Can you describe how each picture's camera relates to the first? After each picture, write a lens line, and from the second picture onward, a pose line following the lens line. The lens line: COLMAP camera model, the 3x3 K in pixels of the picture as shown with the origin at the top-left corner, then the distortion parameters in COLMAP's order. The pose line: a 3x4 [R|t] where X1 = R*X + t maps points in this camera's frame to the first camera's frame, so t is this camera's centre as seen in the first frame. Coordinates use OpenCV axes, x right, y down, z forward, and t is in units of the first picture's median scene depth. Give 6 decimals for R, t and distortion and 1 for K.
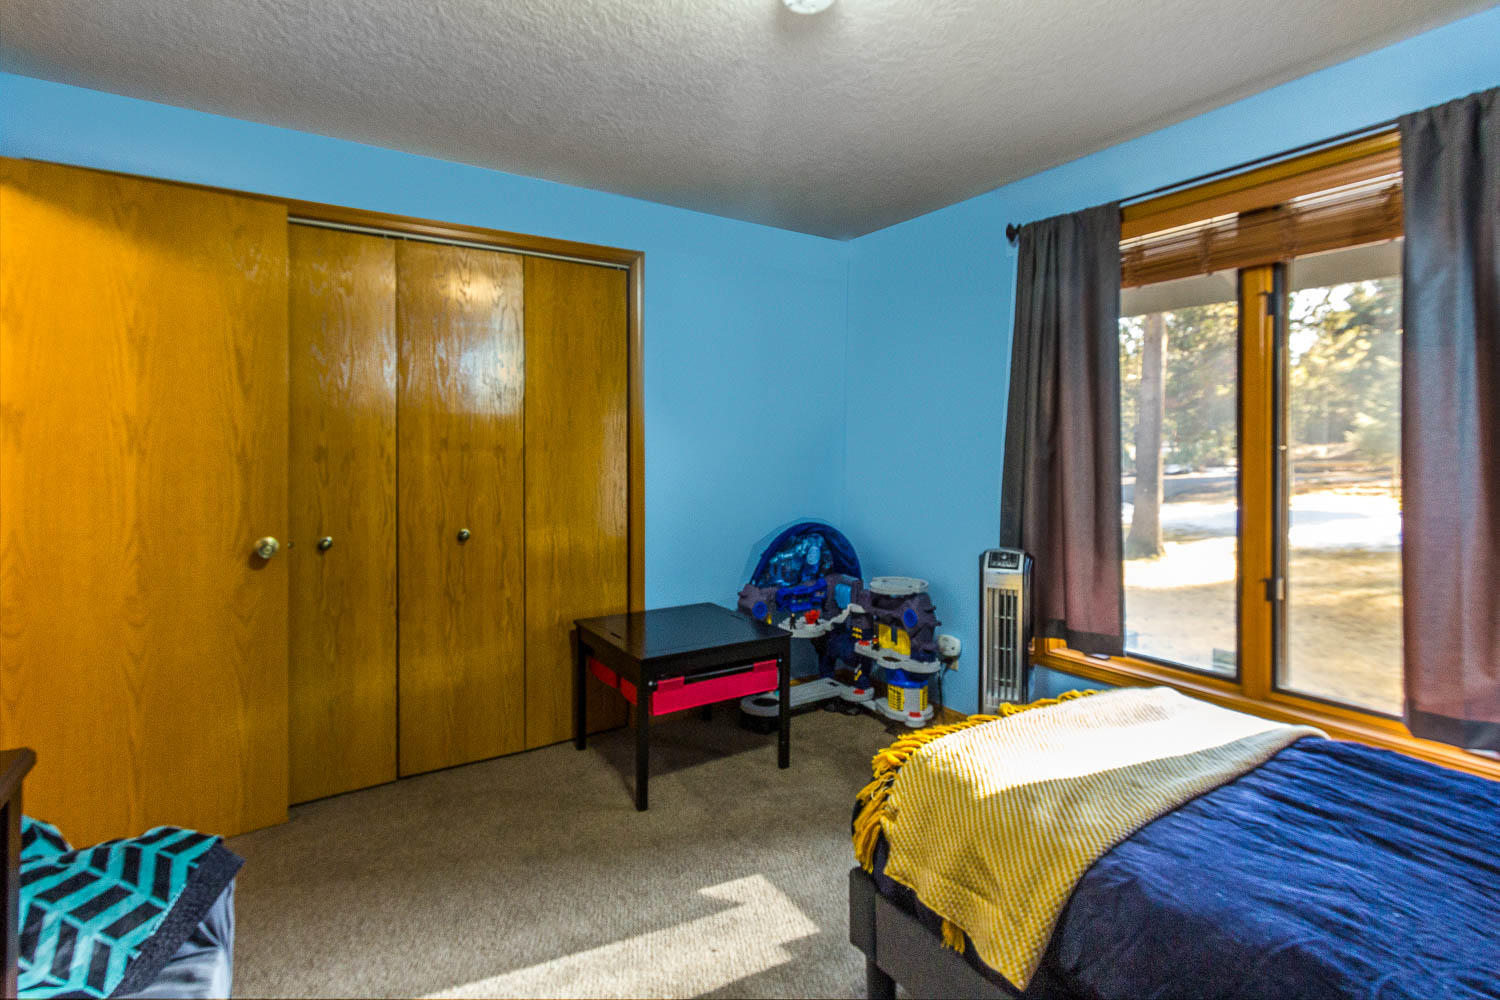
lens RADIAL K [[701.2, 0, 751.8], [0, 701.2, 450.3], [0, 0, 1]] dist [-0.000344, -0.000056]
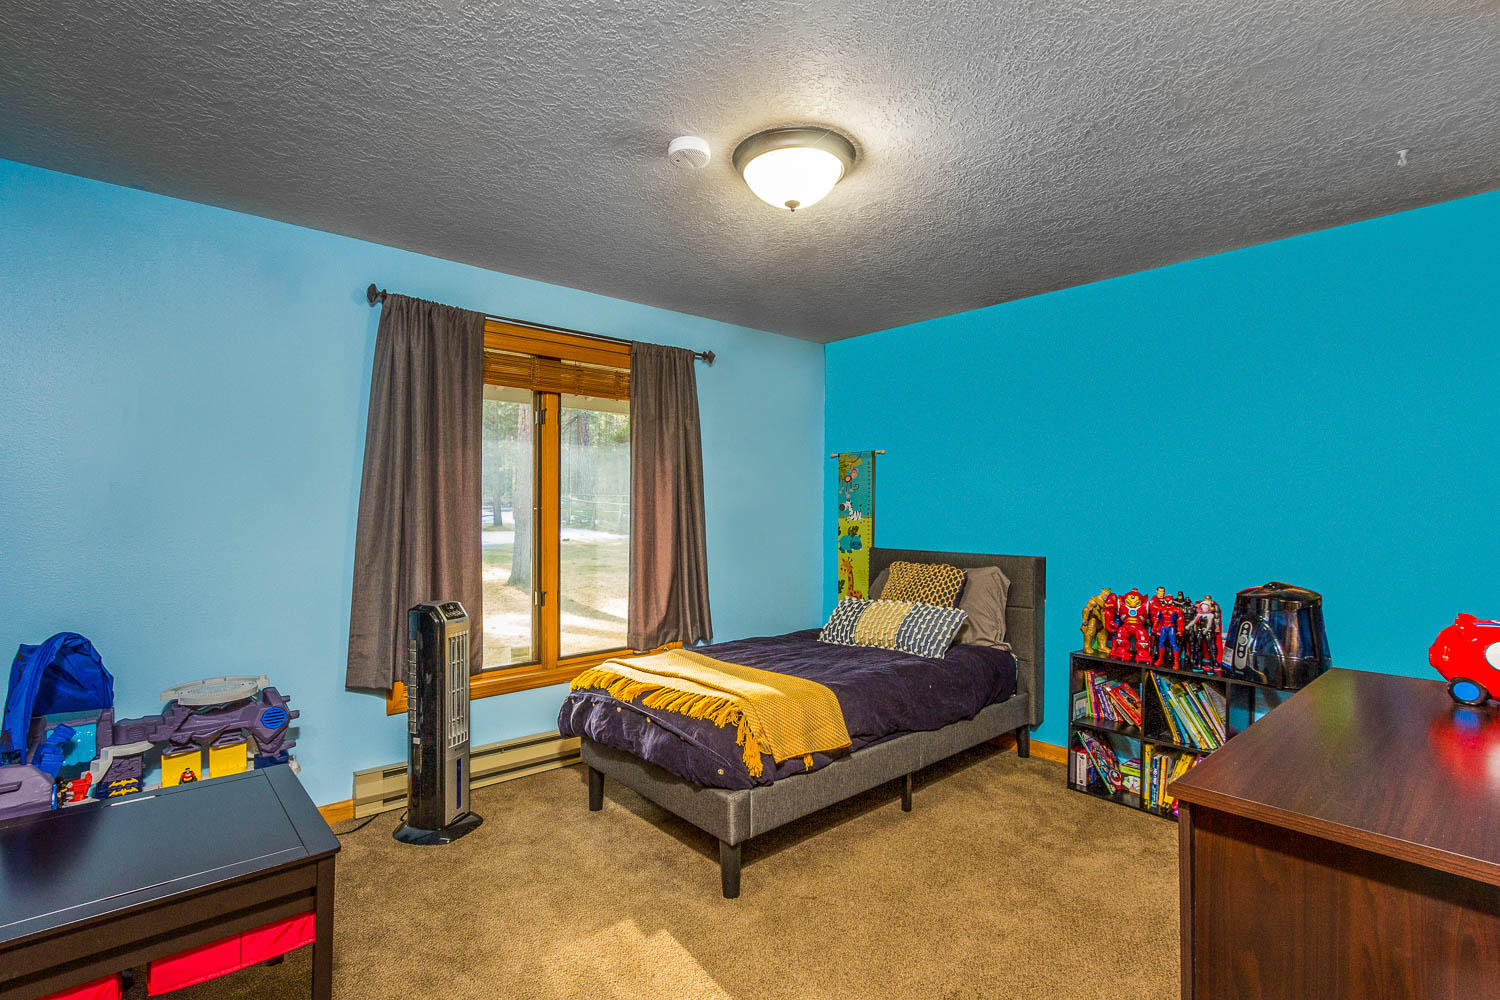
lens RADIAL K [[706.8, 0, 738.9], [0, 706.8, 507.1], [0, 0, 1]] dist [-0.001341, -0.000321]
pose [[-0.133337, 0.000775, 0.991070, -0.830275], [-0.000266, 1.000000, -0.000818, -0.005597], [-0.991071, -0.000372, -0.133337, 0.728804]]
